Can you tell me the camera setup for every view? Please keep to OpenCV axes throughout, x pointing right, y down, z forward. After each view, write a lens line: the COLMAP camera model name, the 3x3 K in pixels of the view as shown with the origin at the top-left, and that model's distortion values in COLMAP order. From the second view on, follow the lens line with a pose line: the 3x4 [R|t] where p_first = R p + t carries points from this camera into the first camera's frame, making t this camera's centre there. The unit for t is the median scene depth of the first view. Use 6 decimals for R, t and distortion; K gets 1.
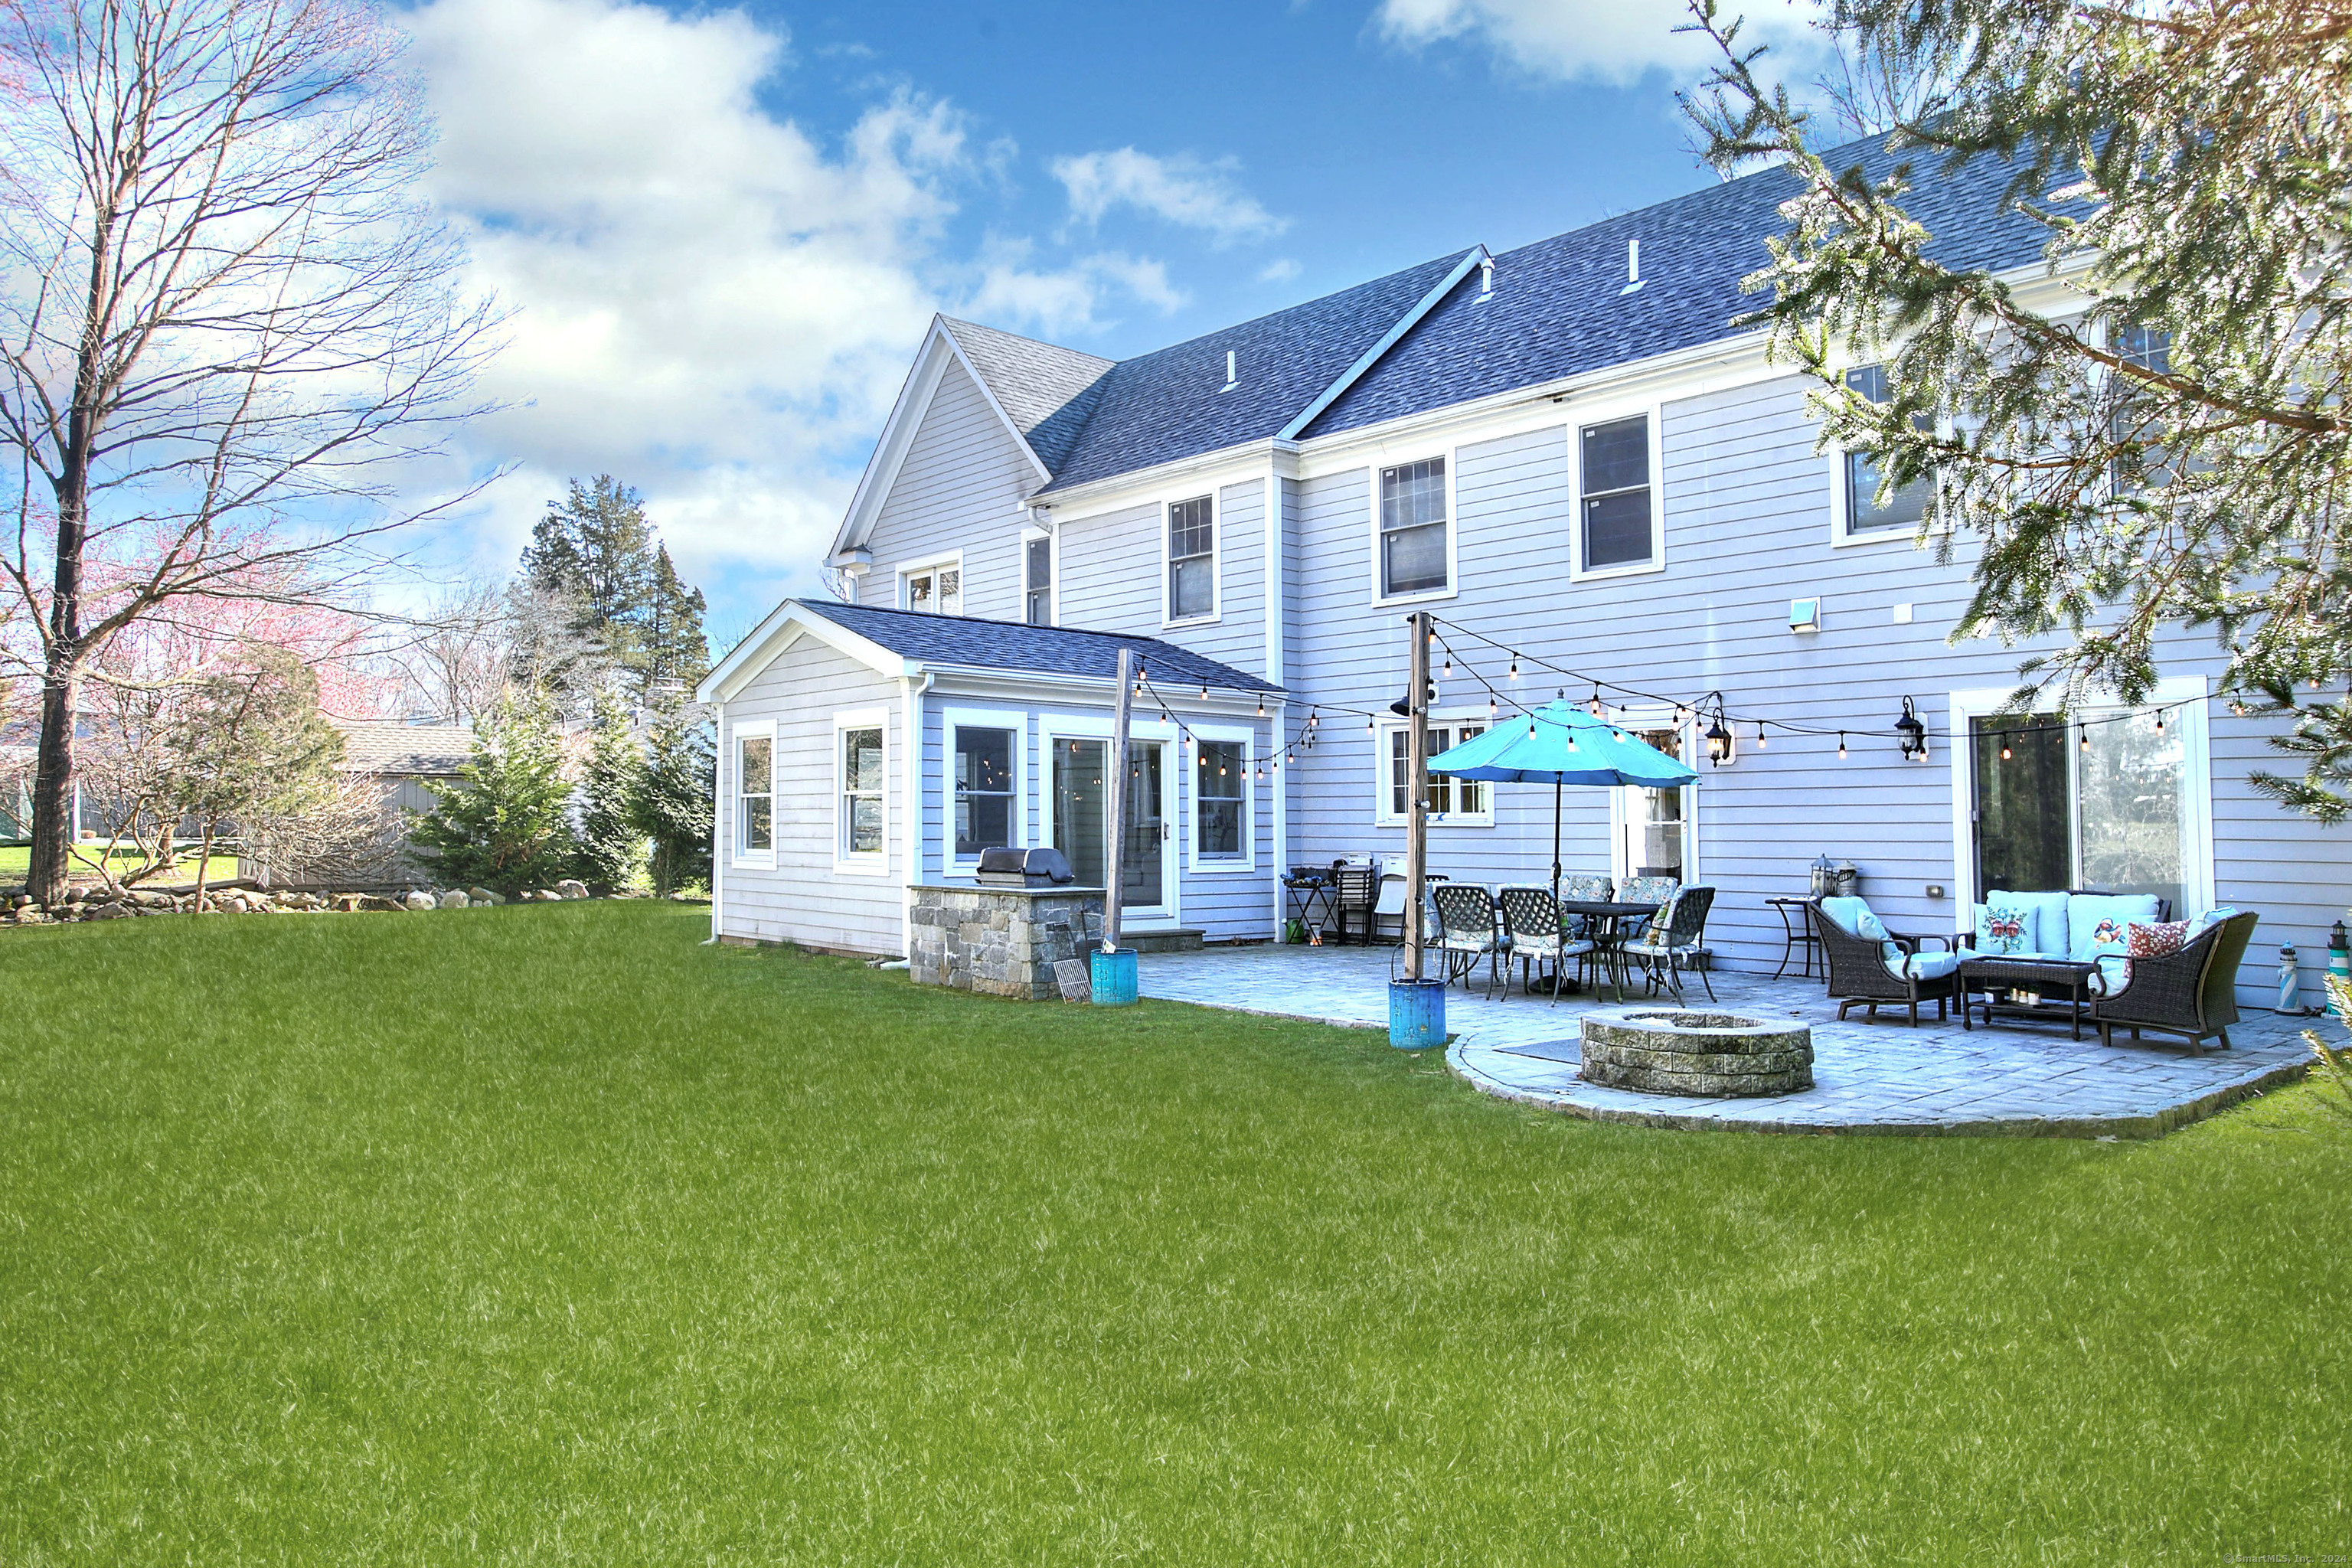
lens RADIAL K [[2698.0, 0, 1176.0], [0, 2698.0, 784.0], [0, 0, 1]] dist [-0.009190, 0.004842]
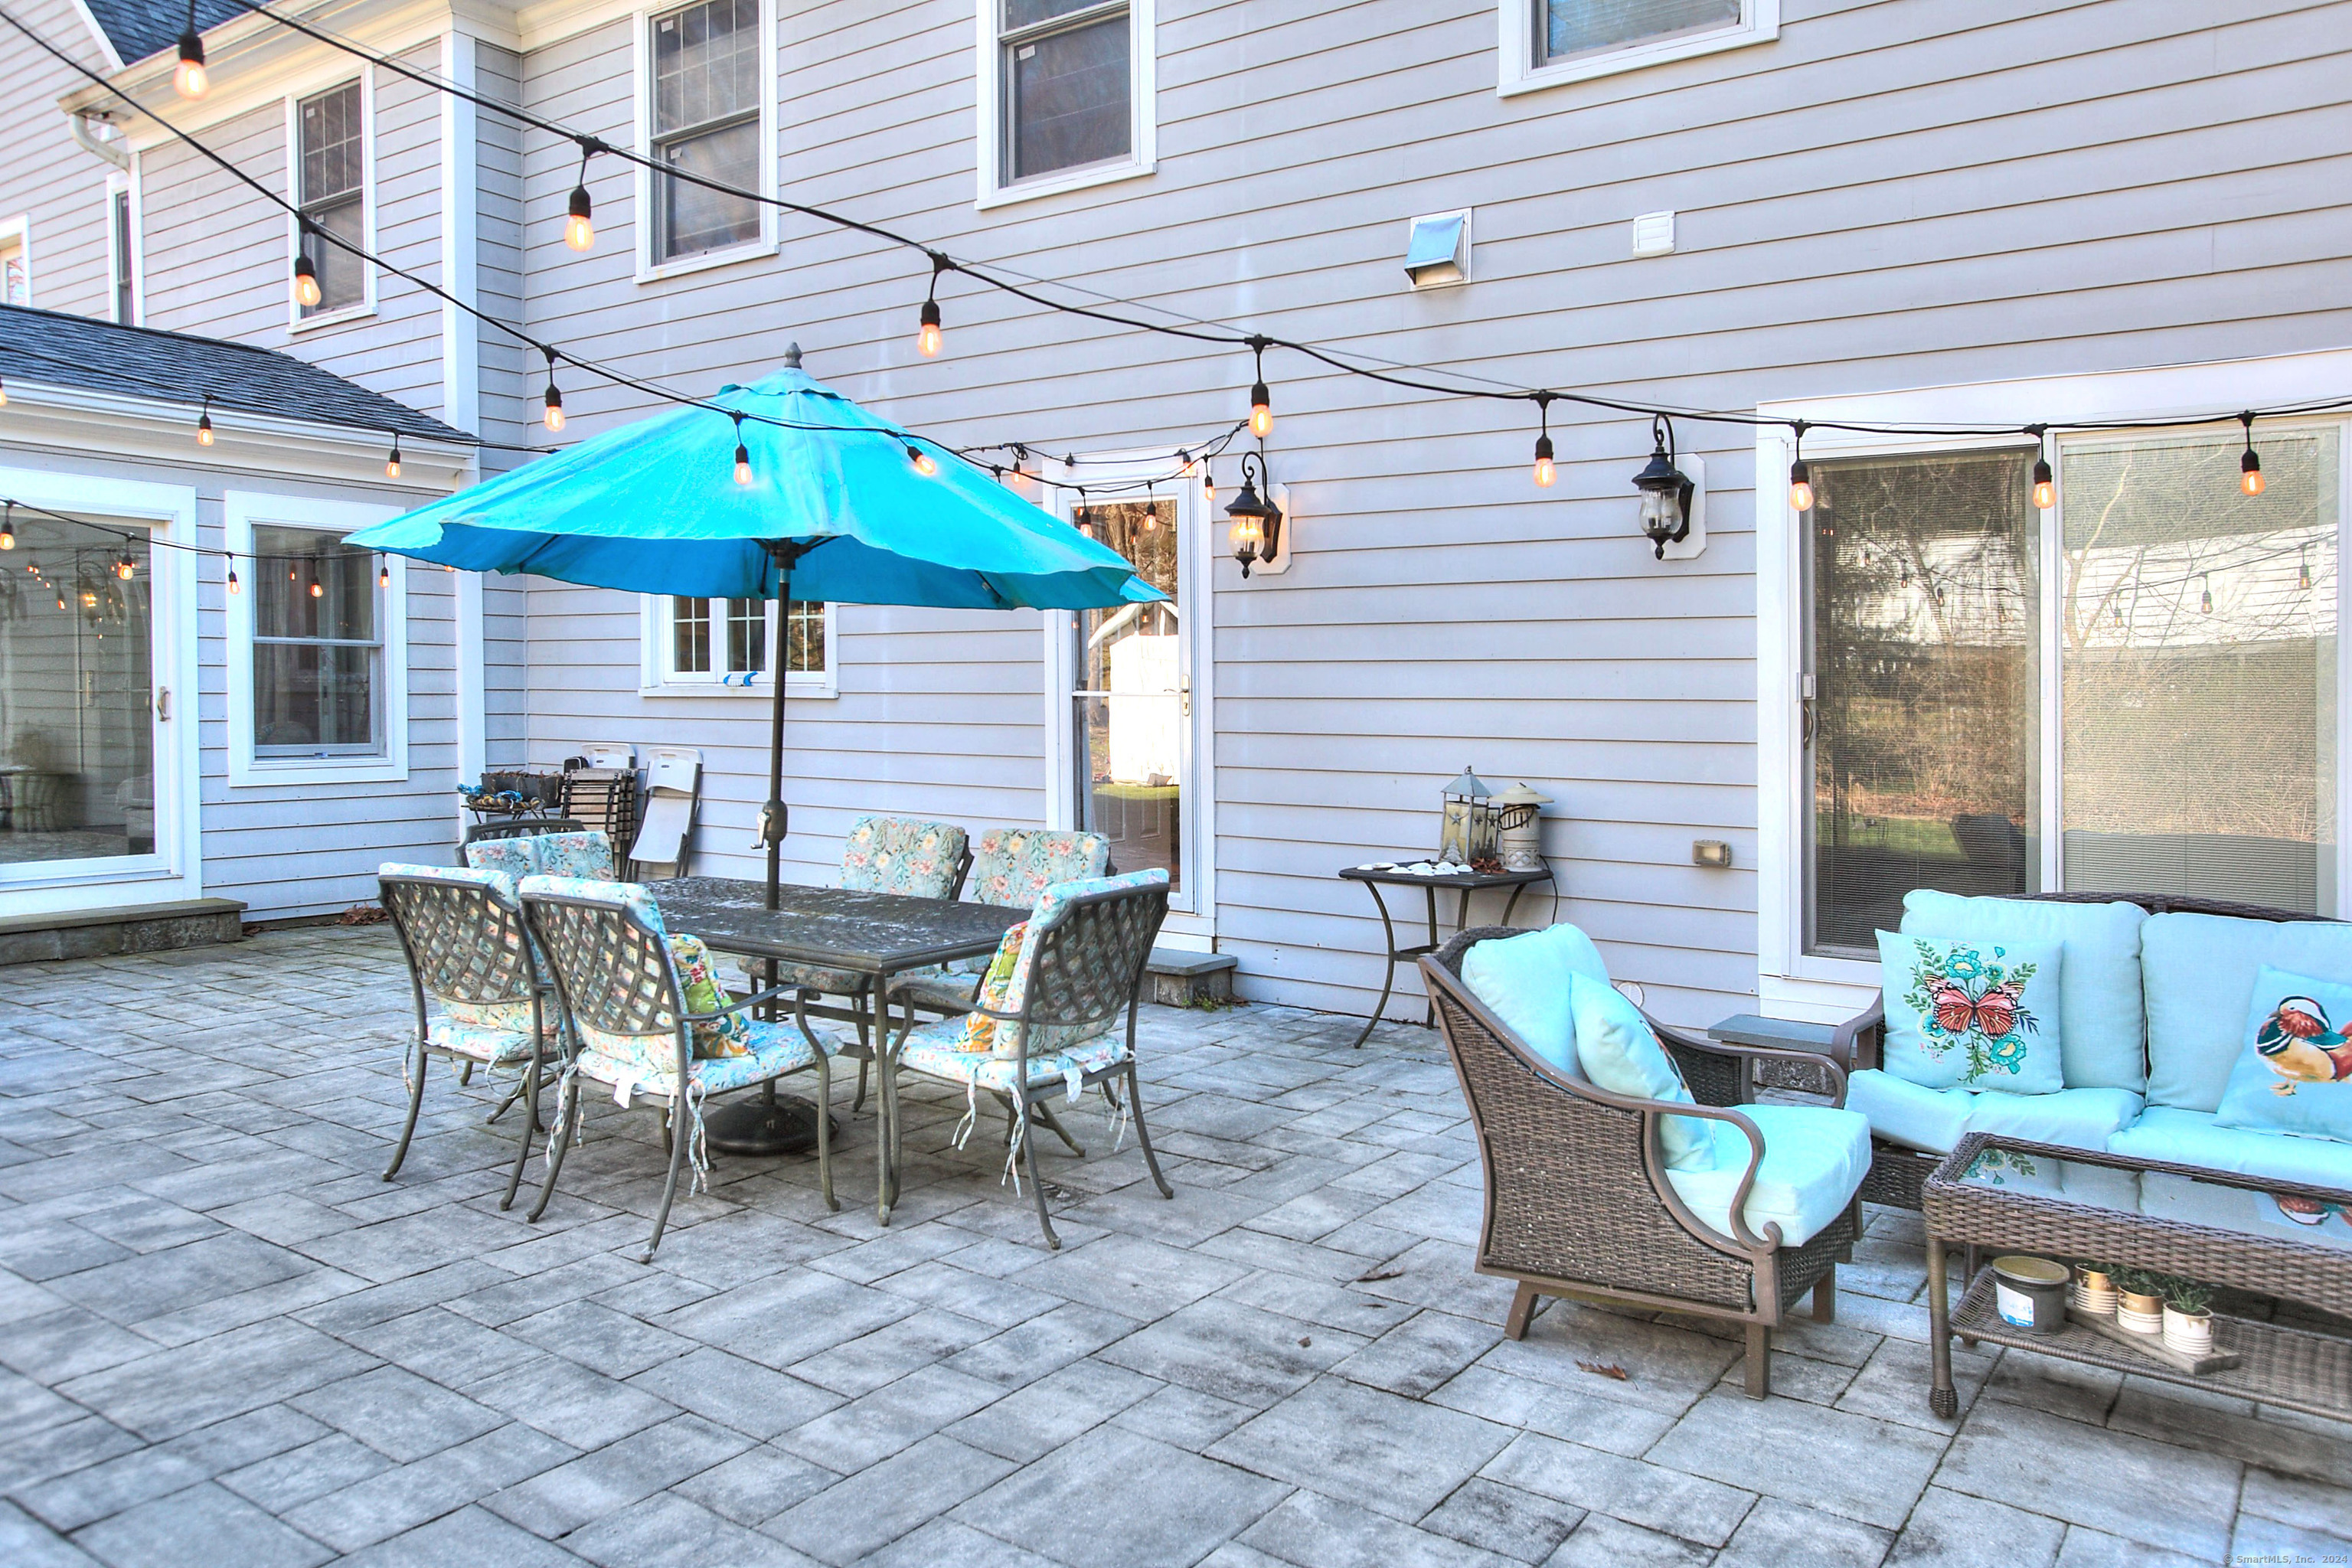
lens RADIAL K [[1677.9, 0, 1175.1], [0, 1677.9, 743.4], [0, 0, 1]] dist [-0.035349, 0.000462]
pose [[0.997913, 0.006287, 0.064261, 0.168924], [-0.009481, 0.998728, 0.049522, 0.008233], [-0.063868, -0.050028, 0.996704, 0.707311]]
